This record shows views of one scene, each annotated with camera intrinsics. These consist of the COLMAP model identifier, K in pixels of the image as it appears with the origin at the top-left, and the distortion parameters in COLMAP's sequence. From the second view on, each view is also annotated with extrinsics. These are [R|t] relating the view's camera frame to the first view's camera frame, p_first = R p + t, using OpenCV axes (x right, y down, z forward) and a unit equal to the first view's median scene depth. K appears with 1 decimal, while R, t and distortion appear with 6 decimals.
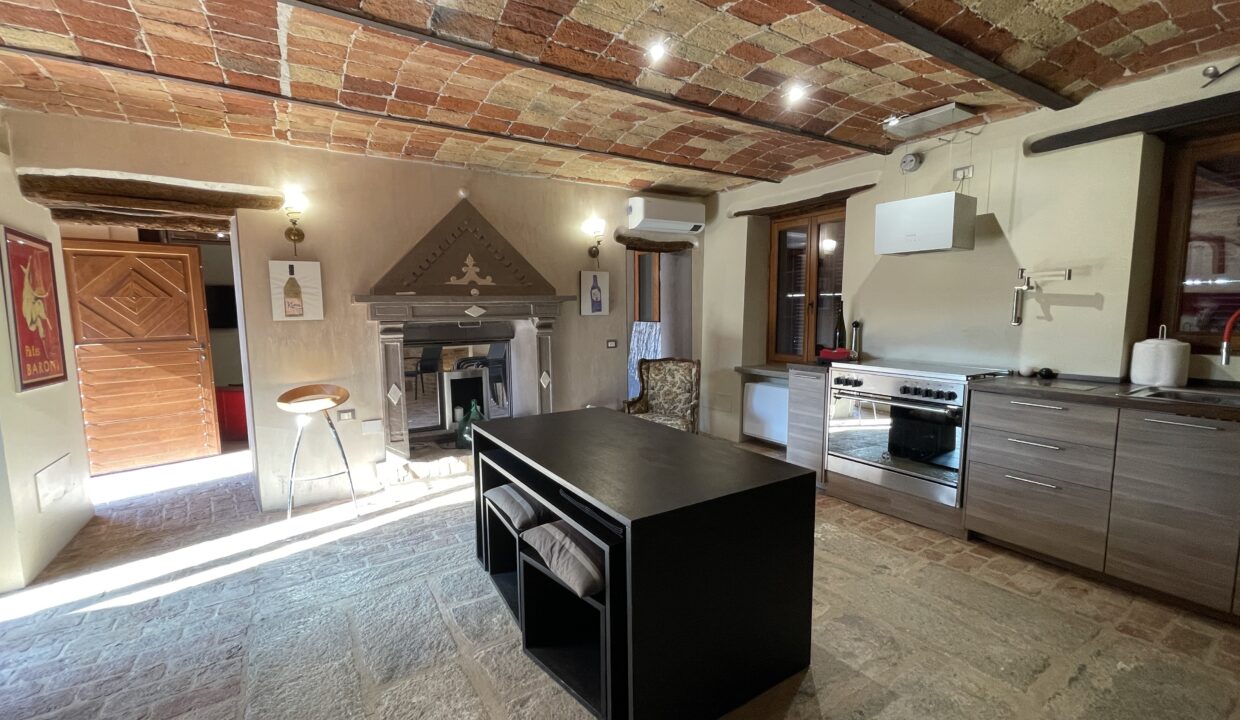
lens RADIAL K [[516.5, 0, 620.0], [0, 516.5, 360.0], [0, 0, 1]] dist [0.000854, 0.000100]
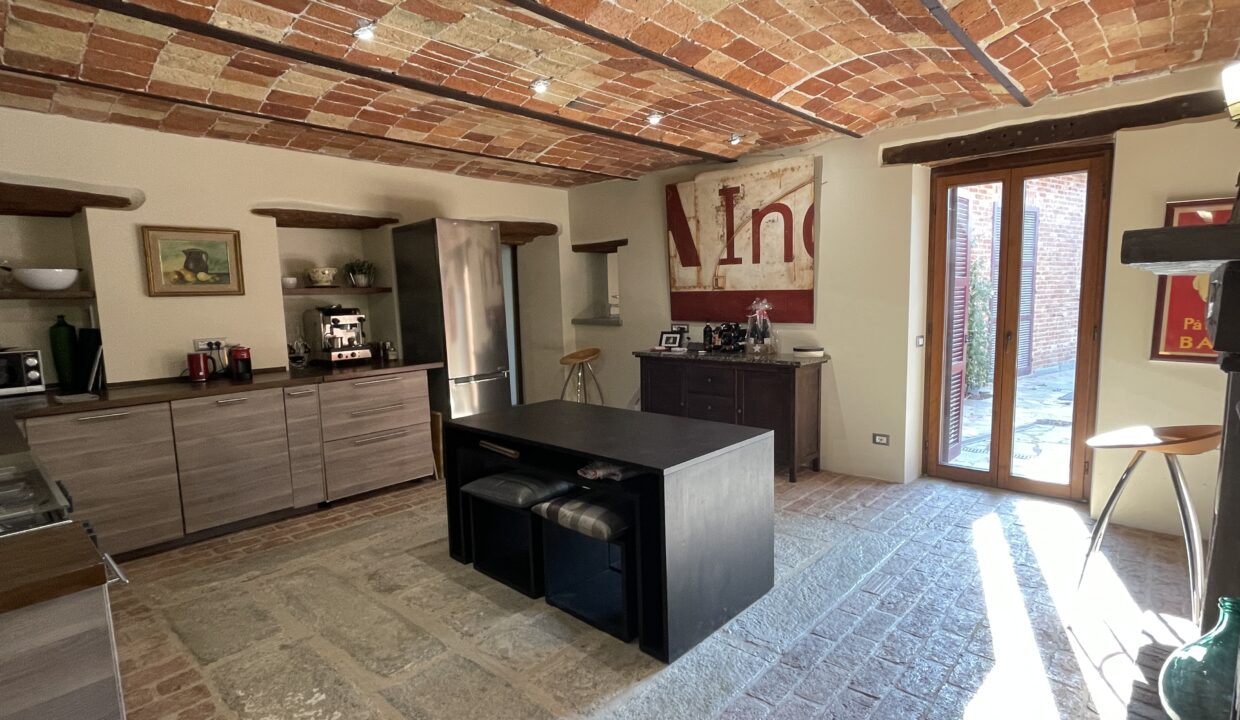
lens RADIAL K [[601.2, 0, 620.0], [0, 601.2, 360.0], [0, 0, 1]] dist [-0.000871, -0.000123]
pose [[-0.966106, 0.065308, -0.249749, 0.255605], [0.013136, 0.978653, 0.205098, -0.253893], [0.257812, 0.194866, -0.946340, 2.288032]]
